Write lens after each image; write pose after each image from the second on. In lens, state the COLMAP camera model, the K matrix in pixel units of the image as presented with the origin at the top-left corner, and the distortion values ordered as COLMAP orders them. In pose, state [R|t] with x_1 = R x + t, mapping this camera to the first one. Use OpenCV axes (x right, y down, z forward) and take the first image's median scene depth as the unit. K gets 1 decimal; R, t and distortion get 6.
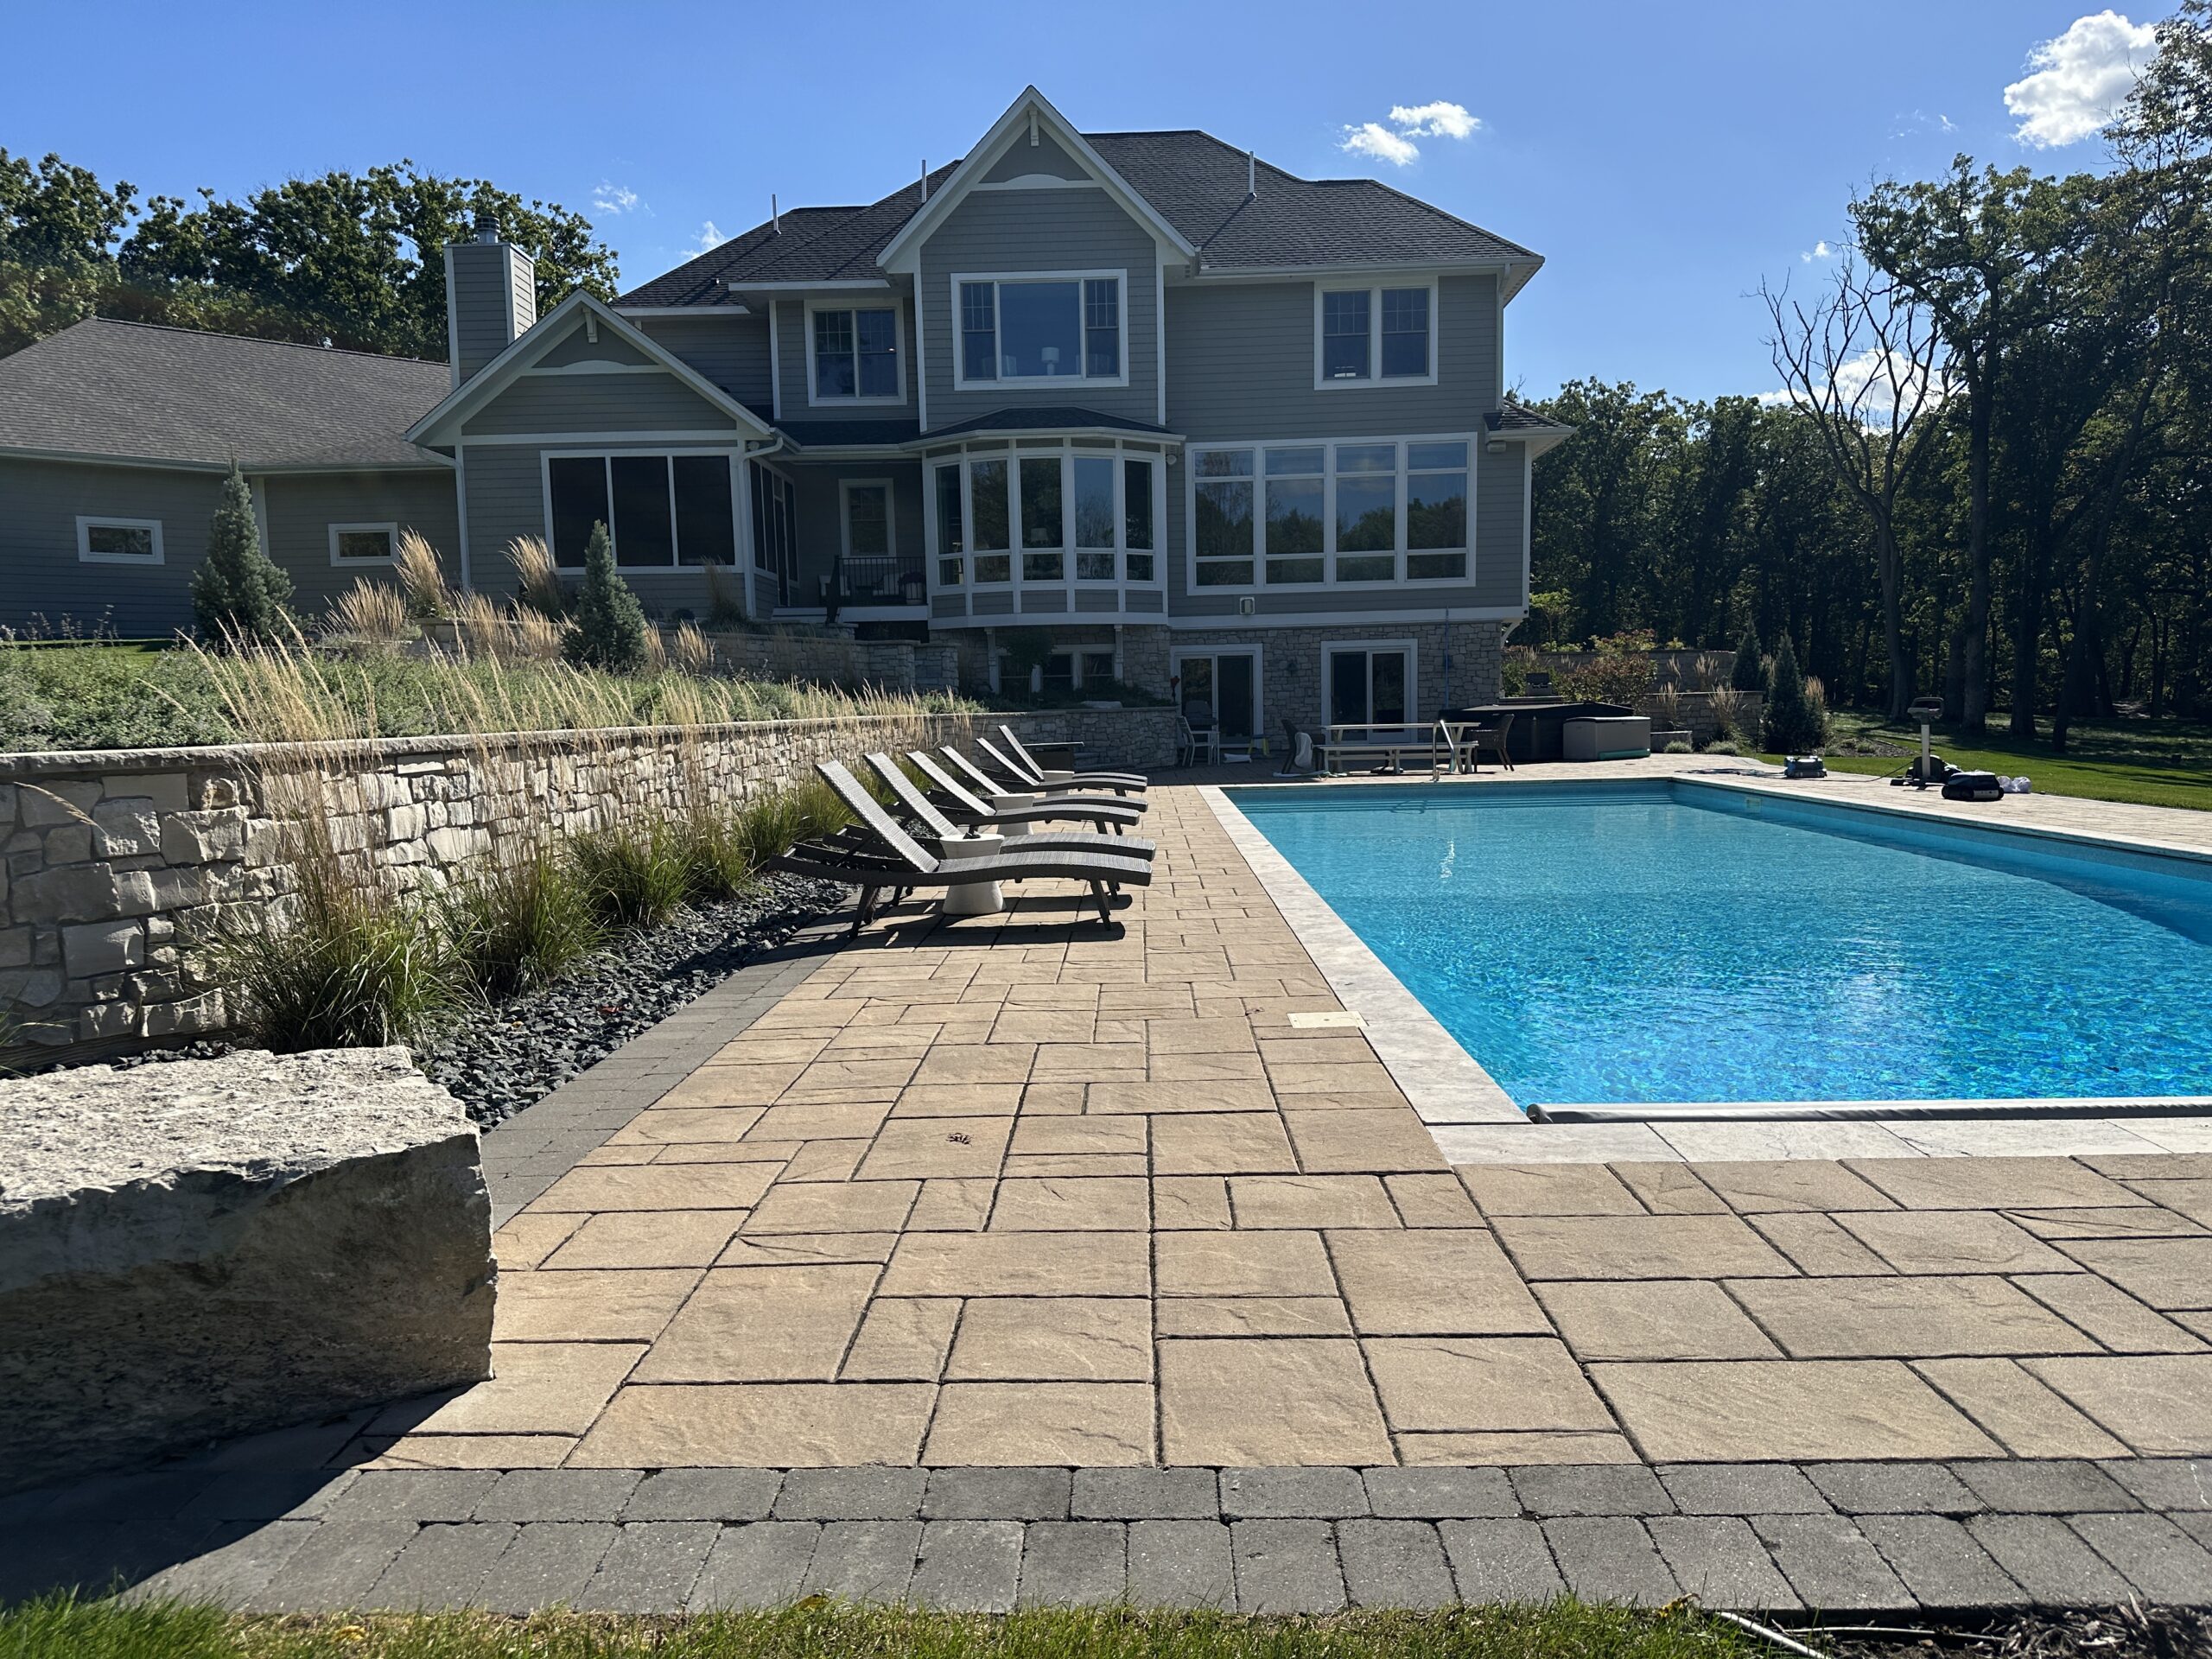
lens RADIAL K [[1548.1, 0, 1103.9], [0, 1548.1, 833.6], [0, 0, 1]] dist [0.162624, -0.273375]
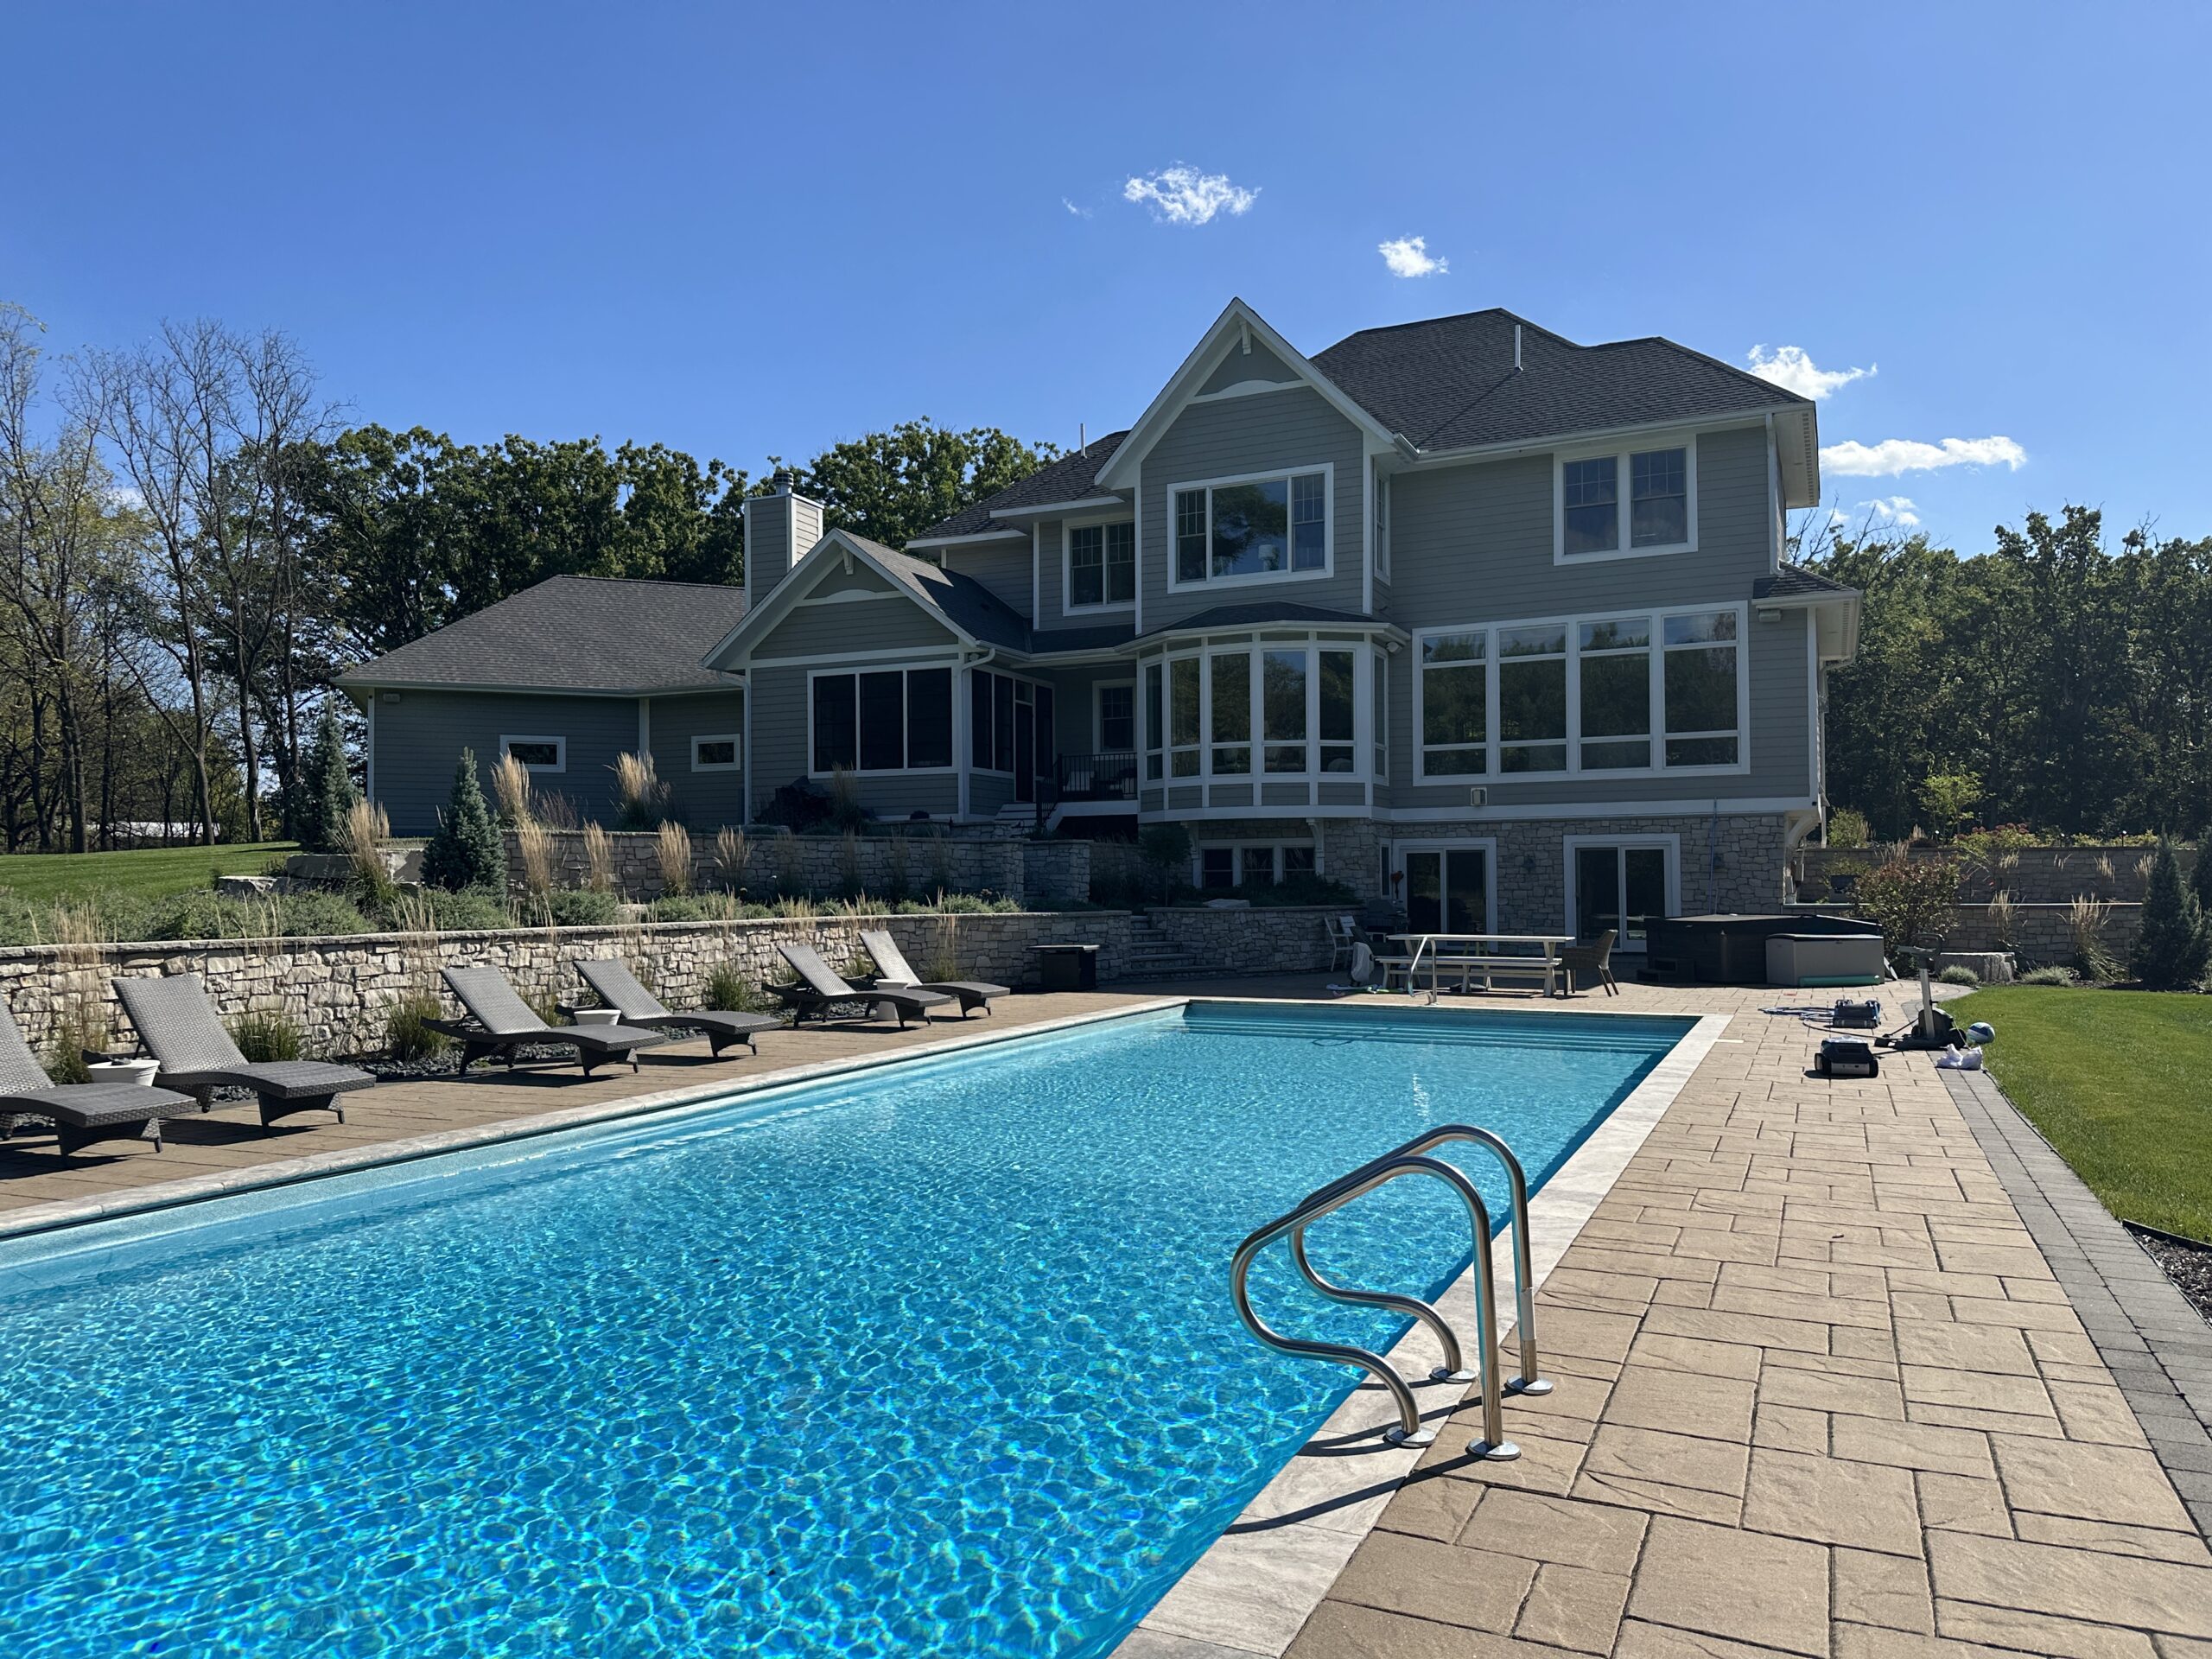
lens RADIAL K [[1550.2, 0, 1081.2], [0, 1550.2, 836.3], [0, 0, 1]] dist [0.141925, -0.190494]
pose [[0.913588, 0.003315, -0.406627, 0.283611], [-0.047828, 0.993902, -0.099353, -0.022411], [0.403818, 0.110216, 0.908176, 0.075534]]
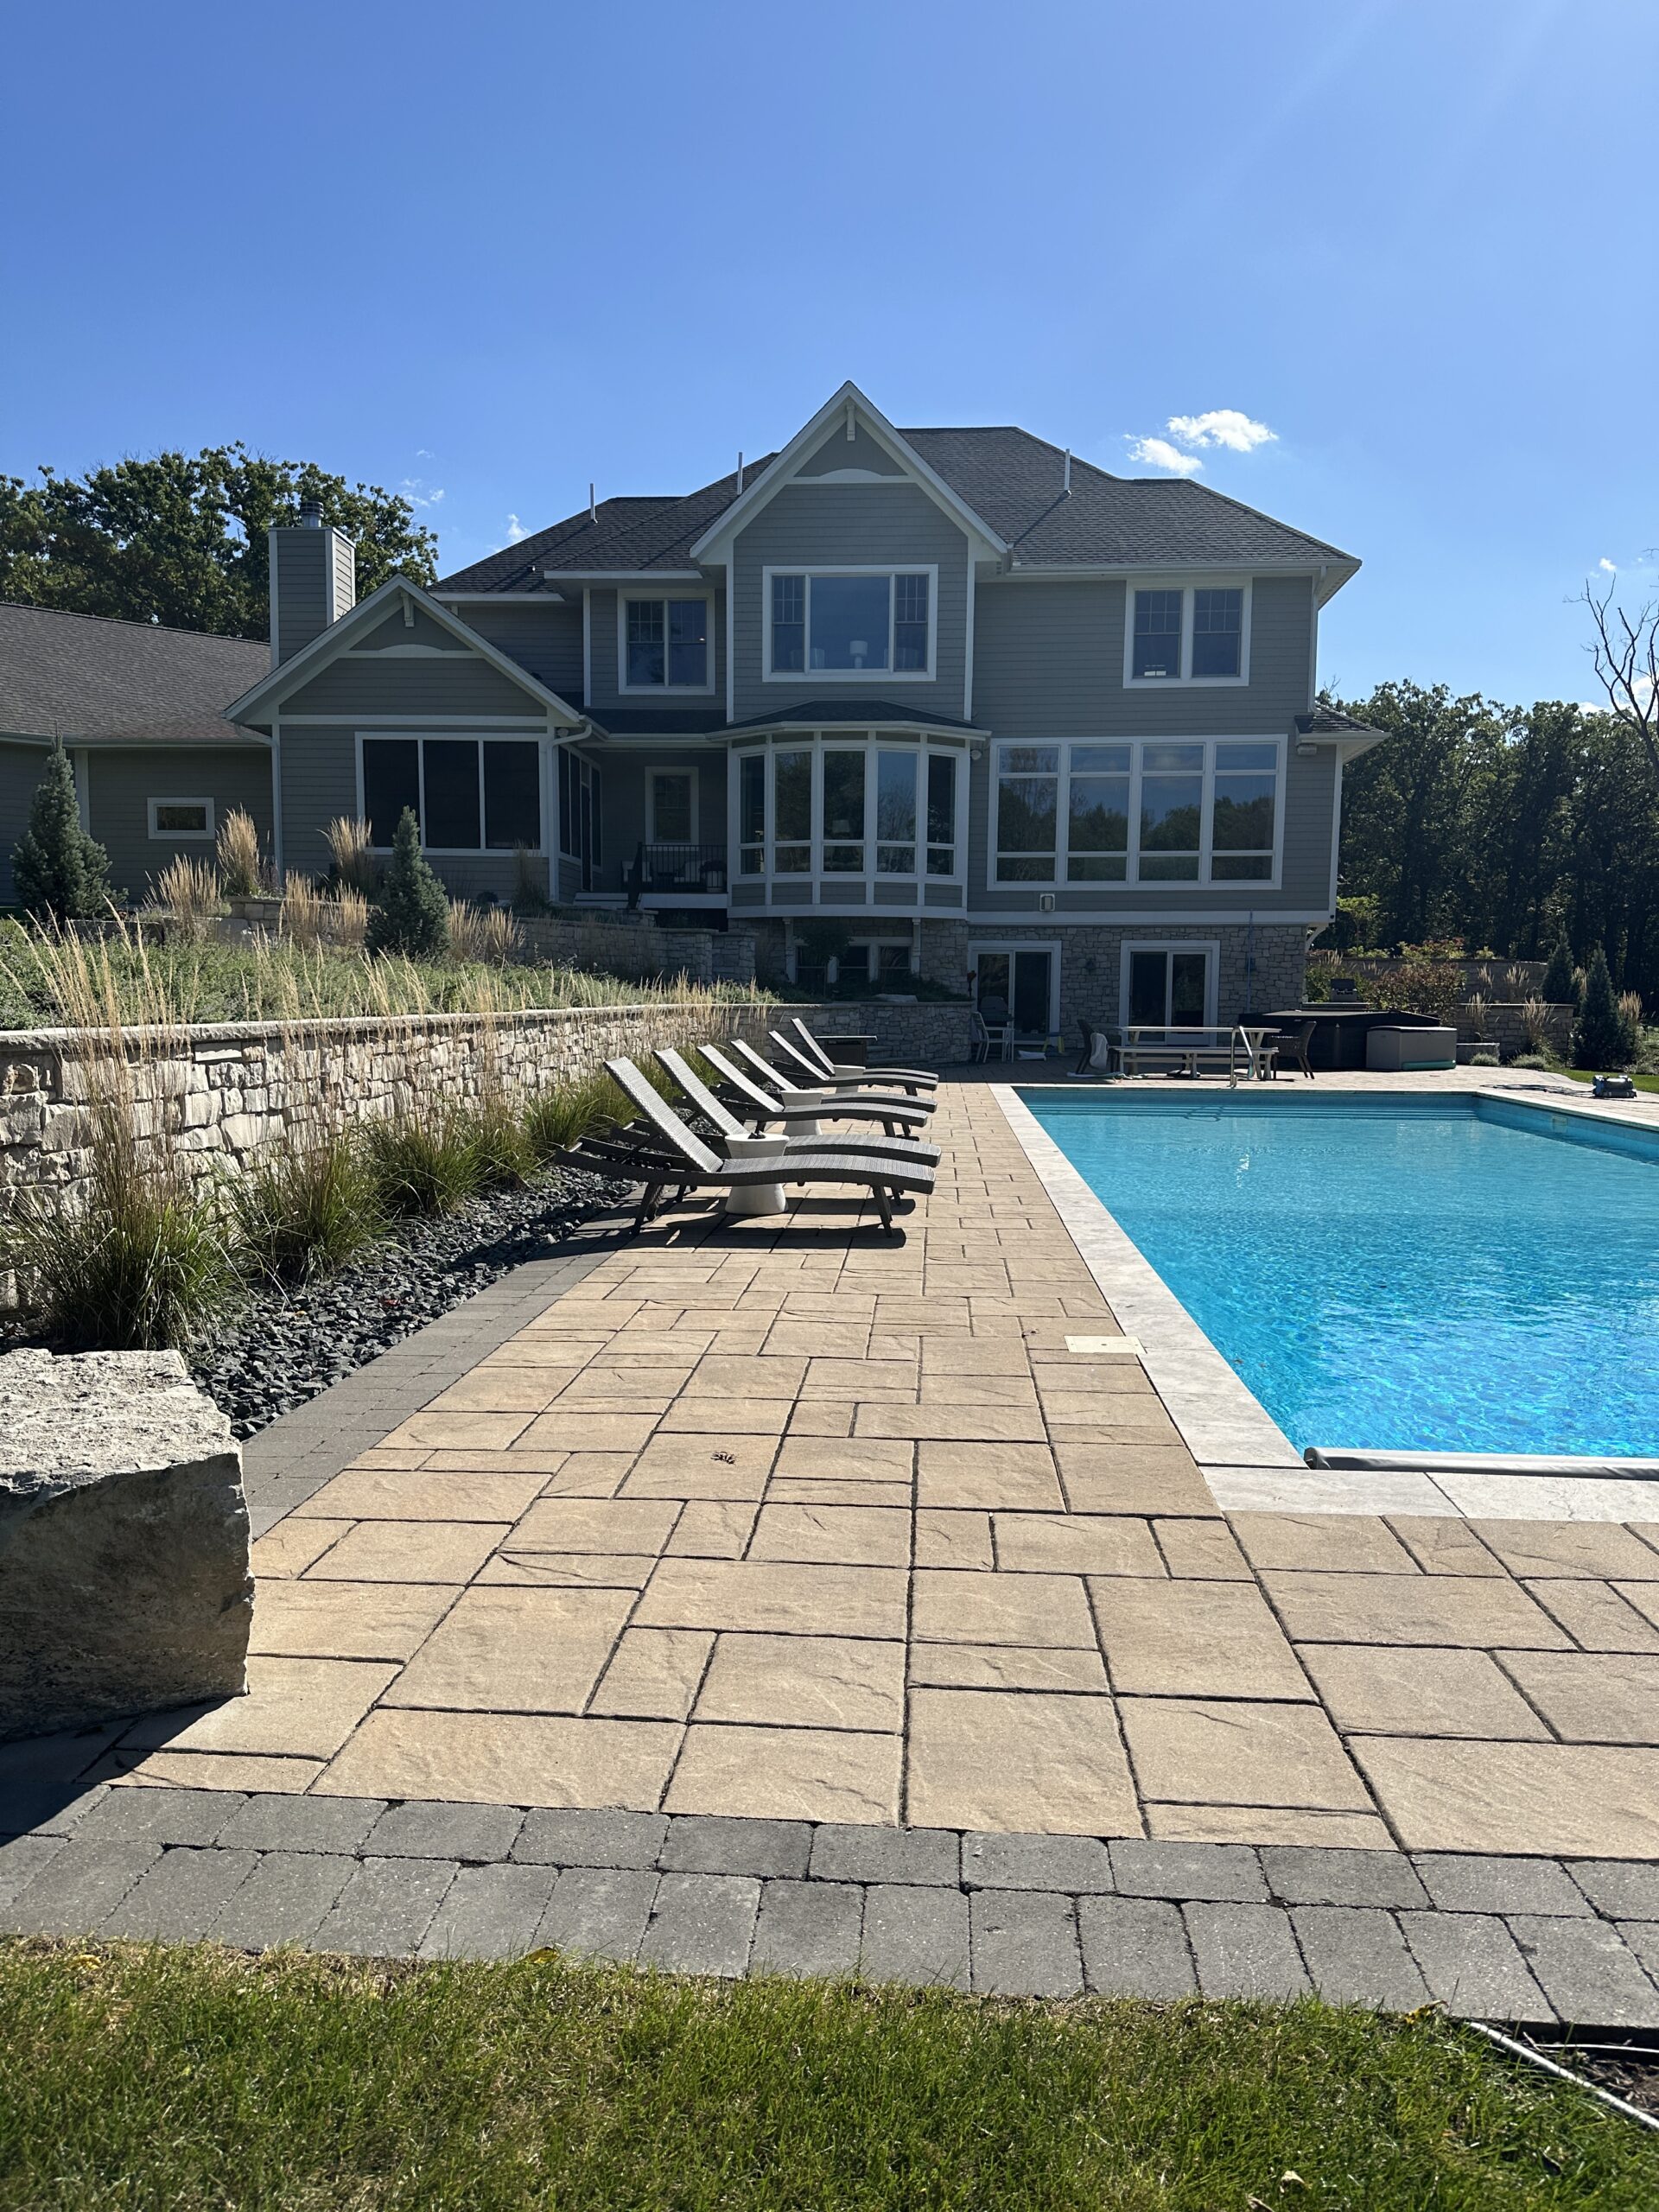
lens RADIAL K [[1548.1, 0, 829.5], [0, 1548.1, 1106.0], [0, 0, 1]] dist [0.162624, -0.273375]
pose [[0.998458, 0.034186, -0.043731, 0.001288], [-0.034619, 0.999358, -0.009203, -0.002756], [0.043389, 0.010703, 0.999001, 0.000512]]
